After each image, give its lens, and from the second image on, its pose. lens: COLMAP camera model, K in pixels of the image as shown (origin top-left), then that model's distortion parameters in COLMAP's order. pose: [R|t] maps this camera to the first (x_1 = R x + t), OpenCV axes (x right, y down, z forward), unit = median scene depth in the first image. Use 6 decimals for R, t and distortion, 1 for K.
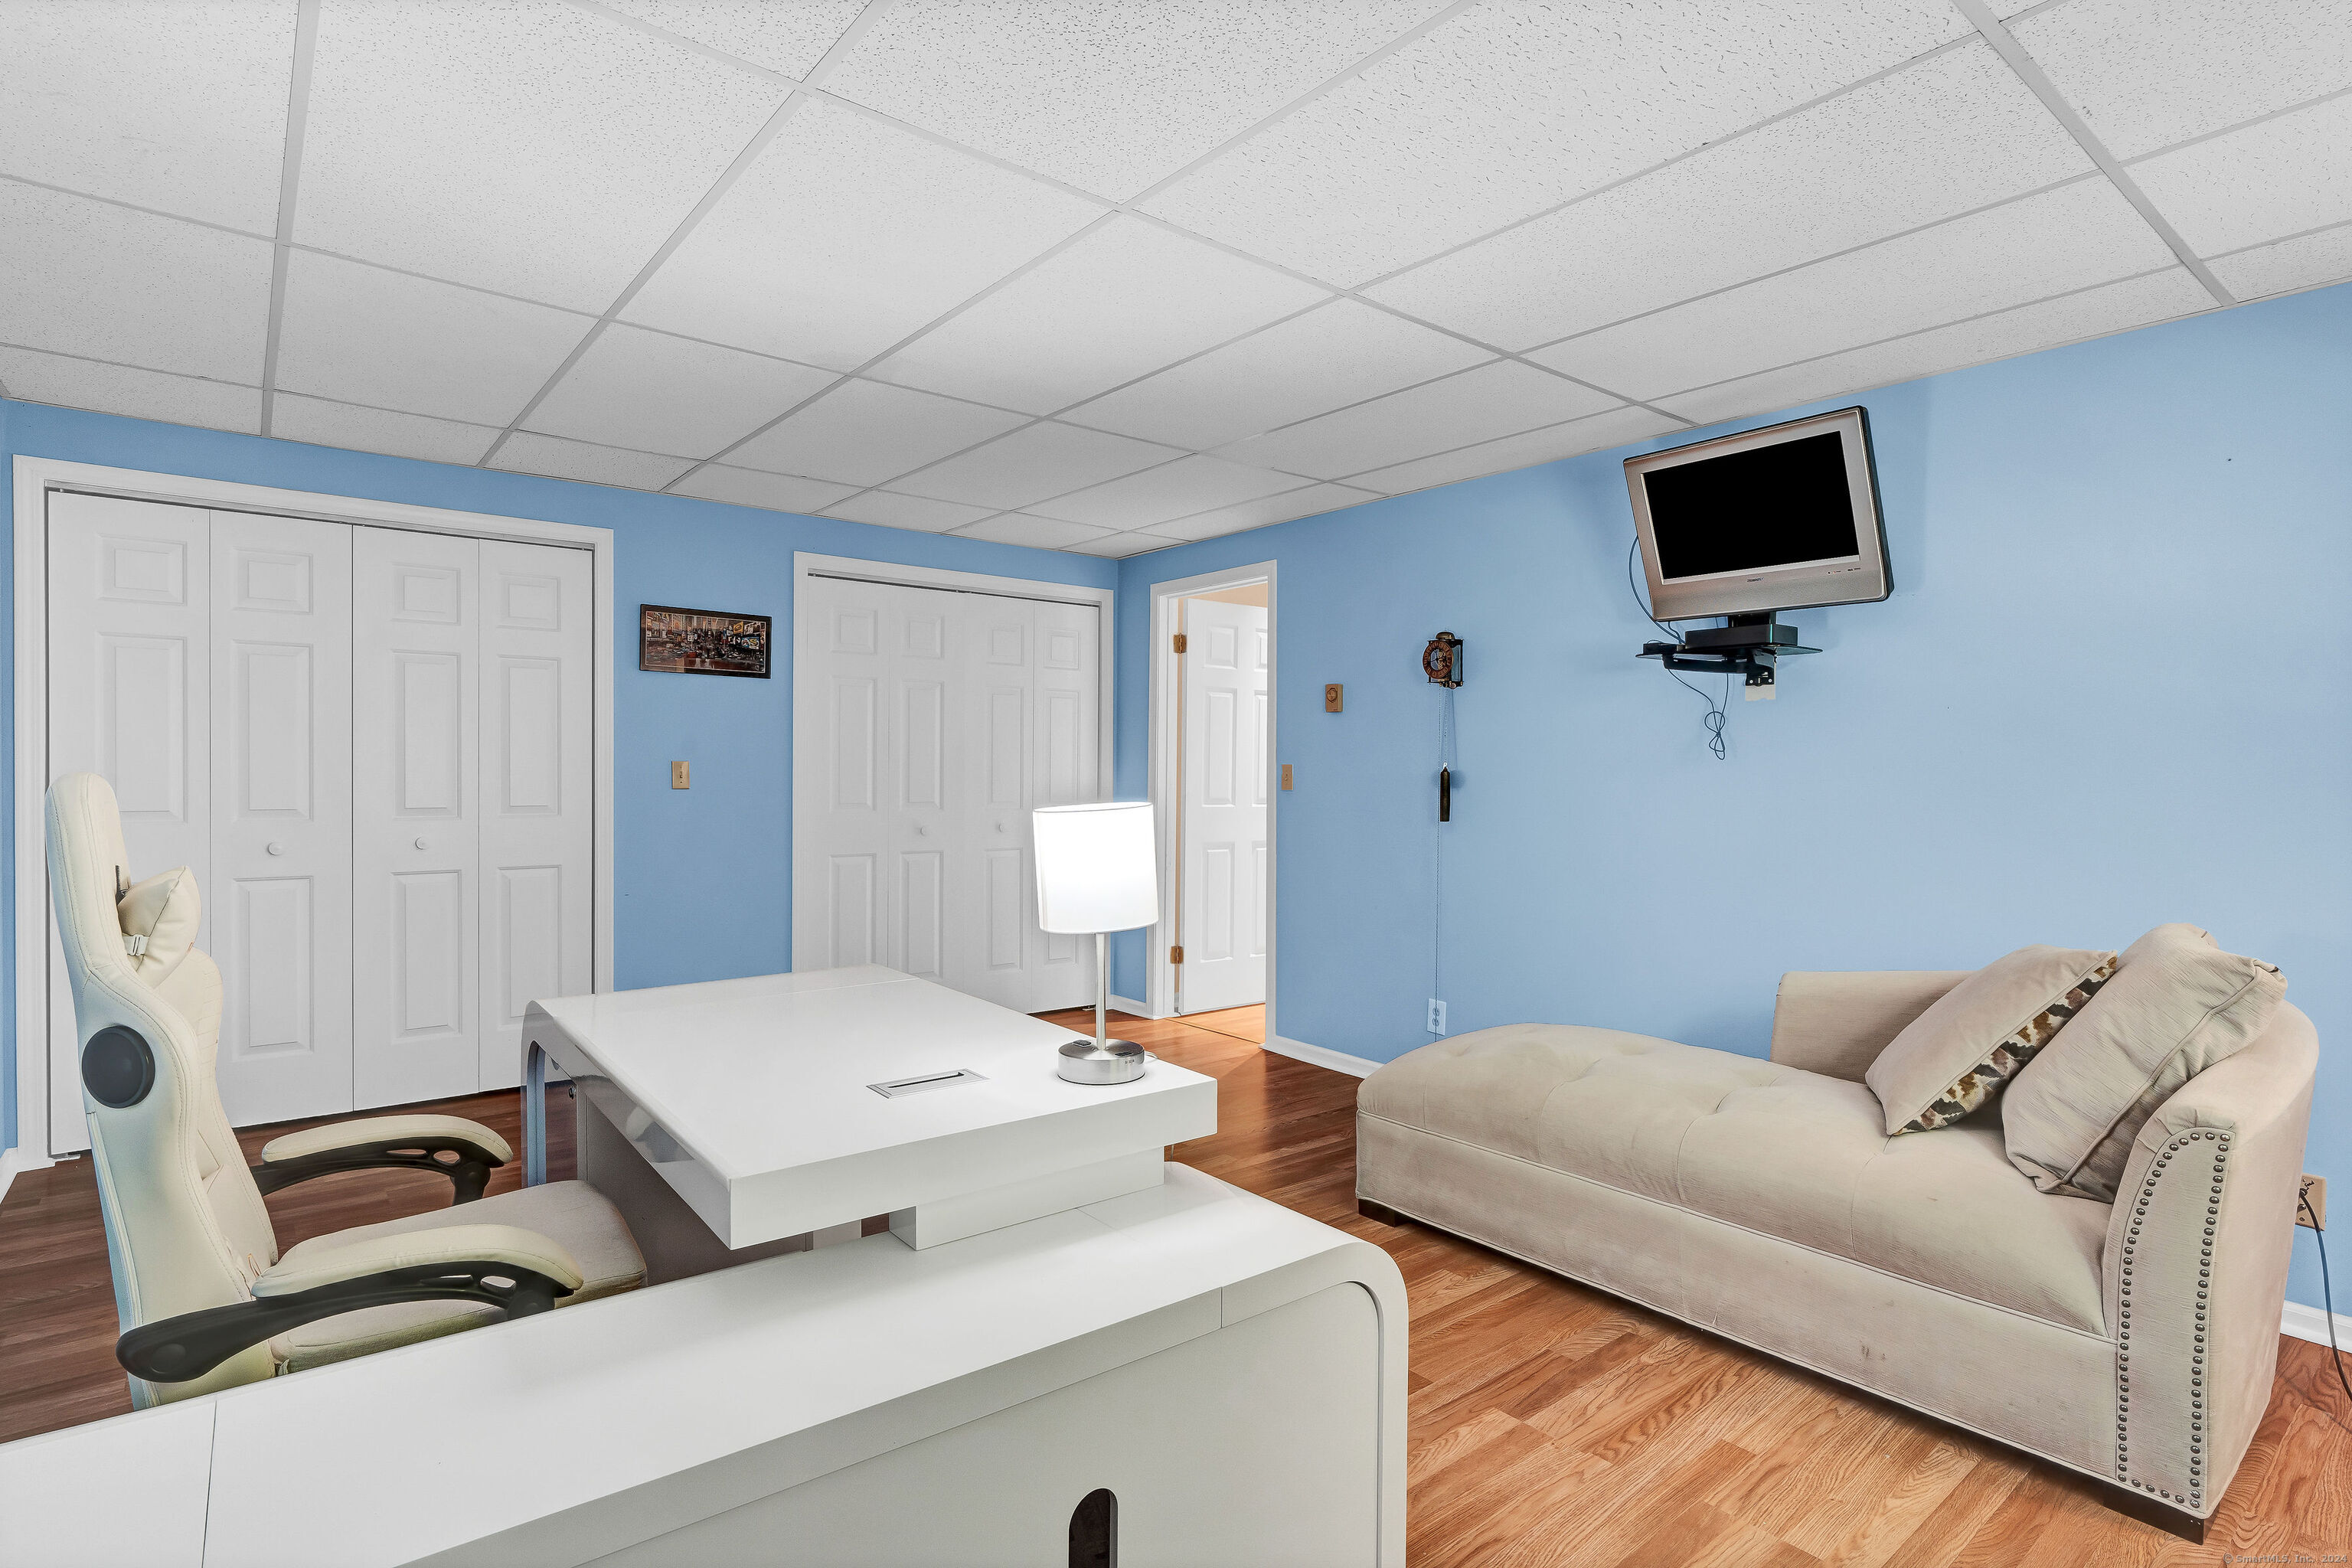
lens RADIAL K [[1142.0, 0, 1170.6], [0, 1142.0, 786.1], [0, 0, 1]] dist [-0.001346, -0.000181]
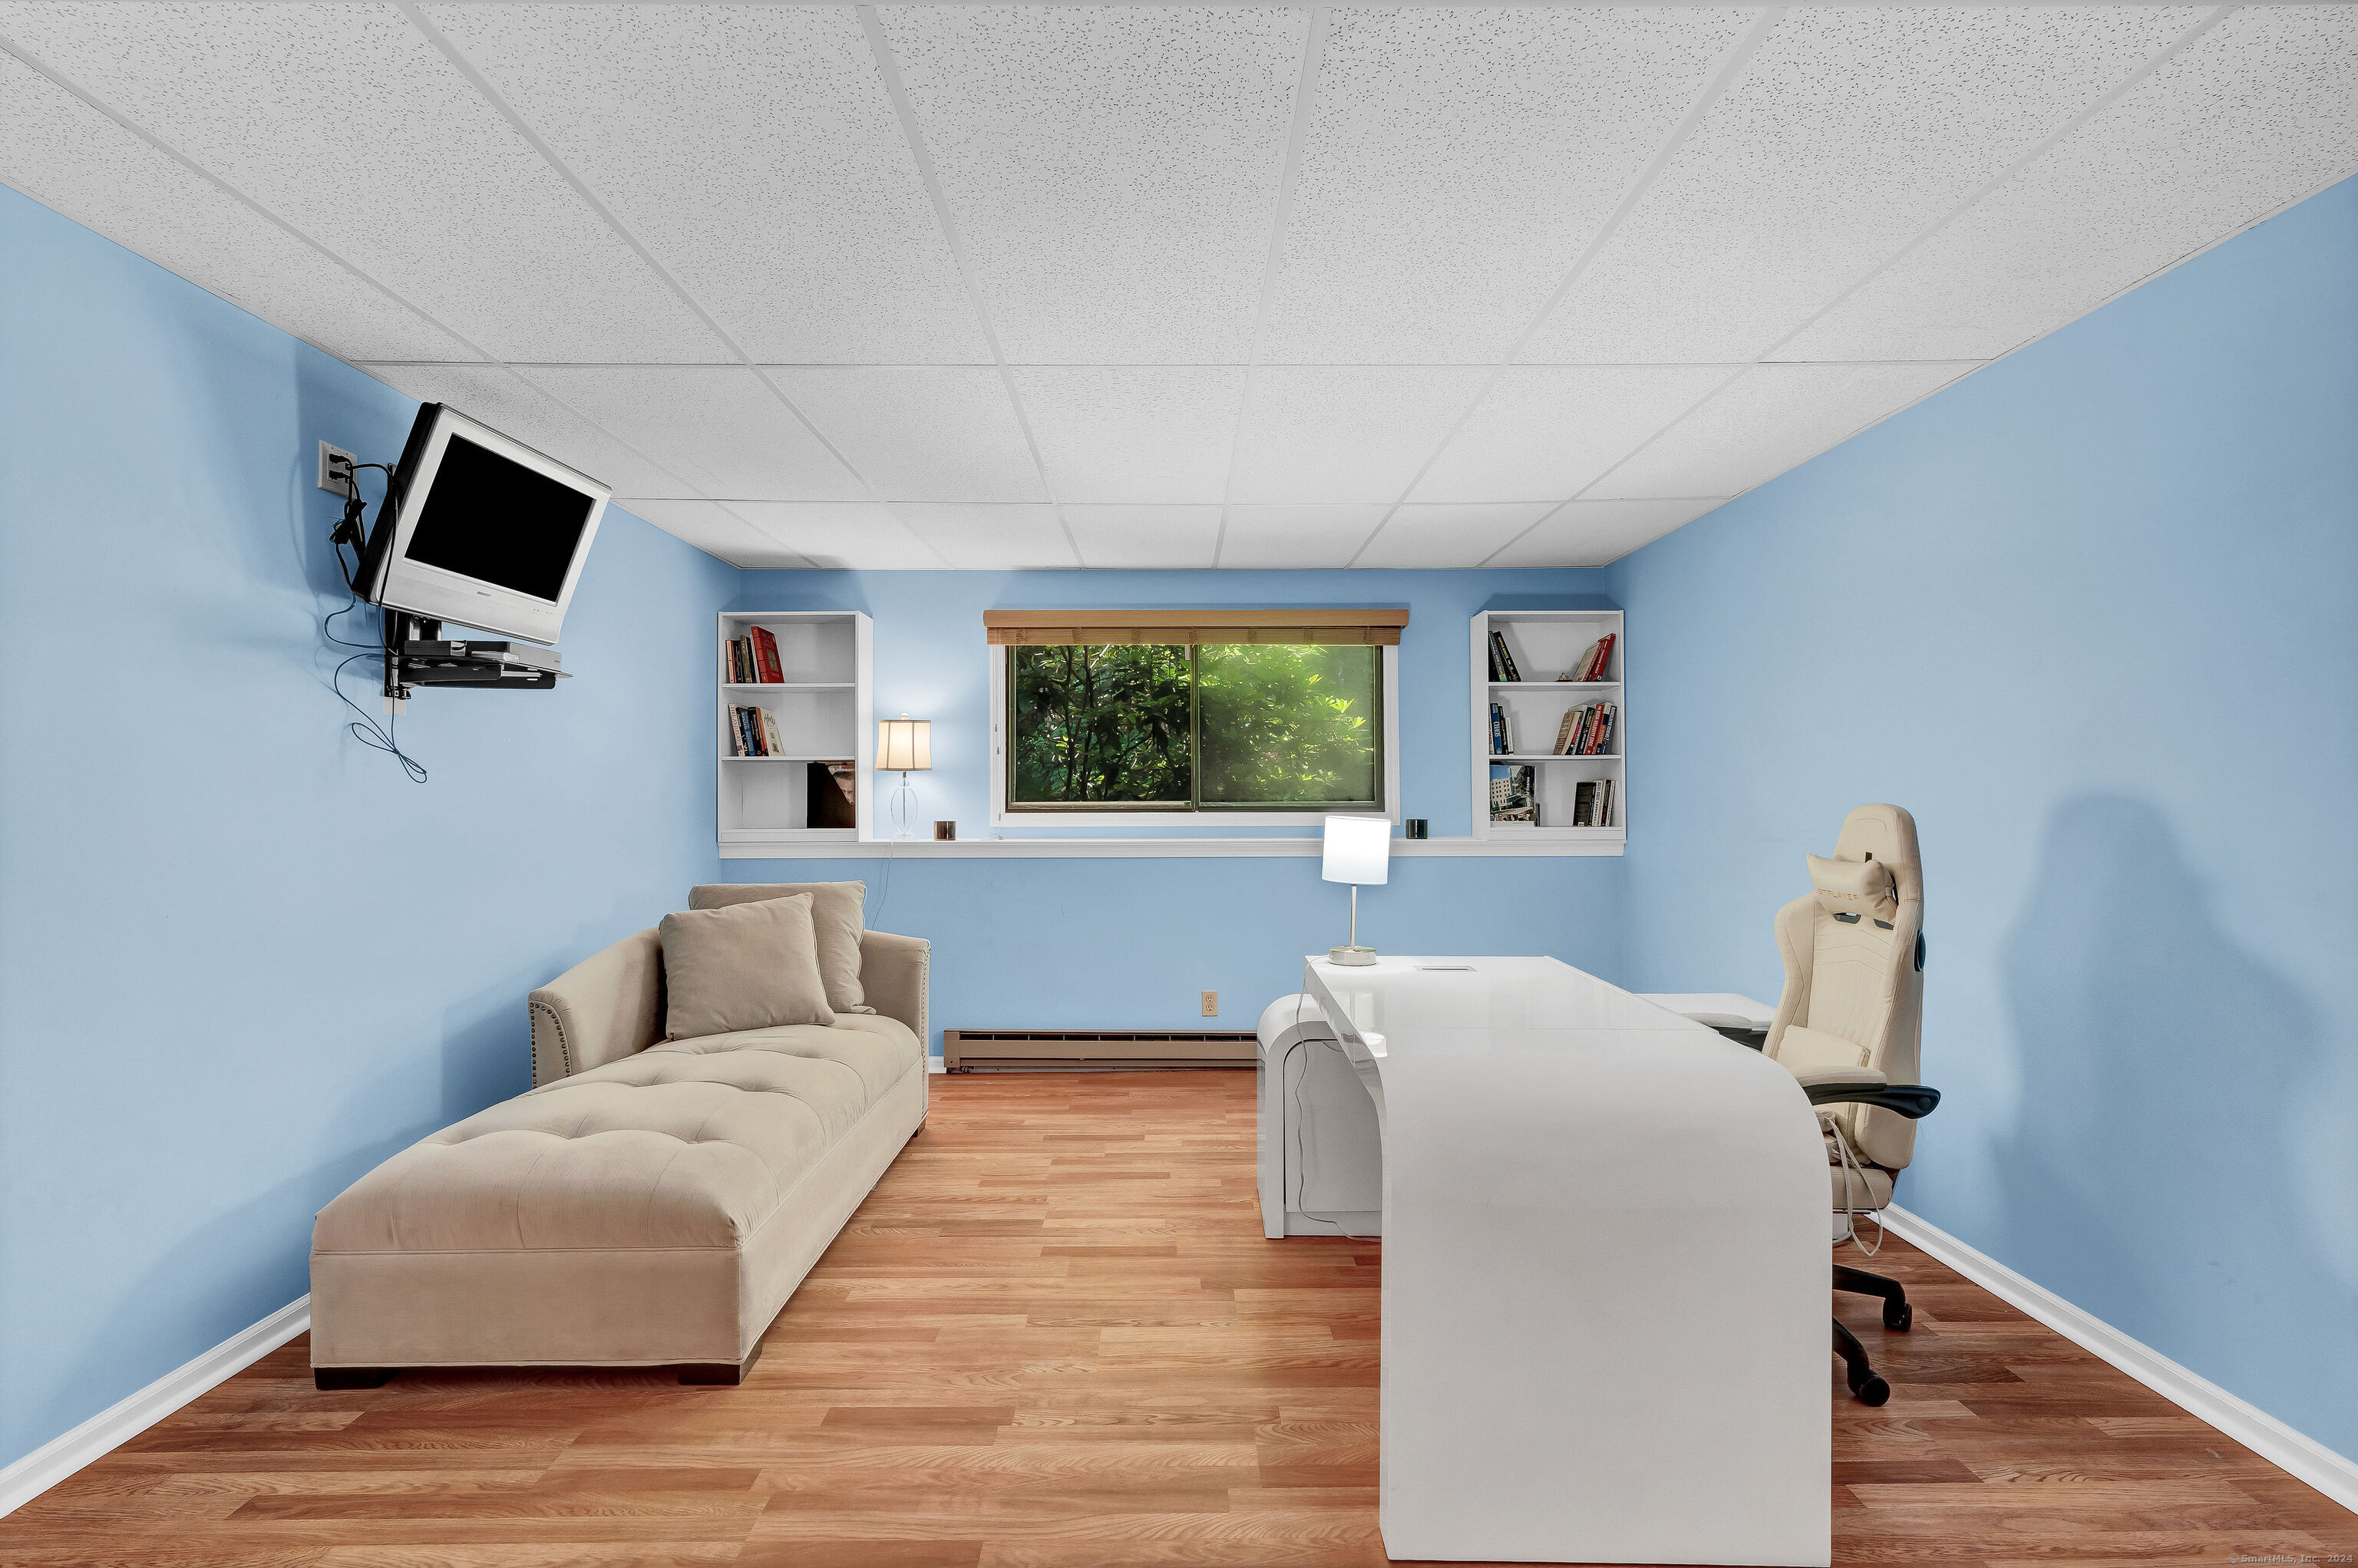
lens RADIAL K [[1075.0, 0, 1183.2], [0, 1075.0, 787.4], [0, 0, 1]] dist [-0.004101, -0.000415]
pose [[-0.785068, 0.006090, 0.619379, -0.734596], [0.003694, 0.999980, -0.005149, -0.018911], [-0.619398, -0.001754, -0.785075, 2.001749]]
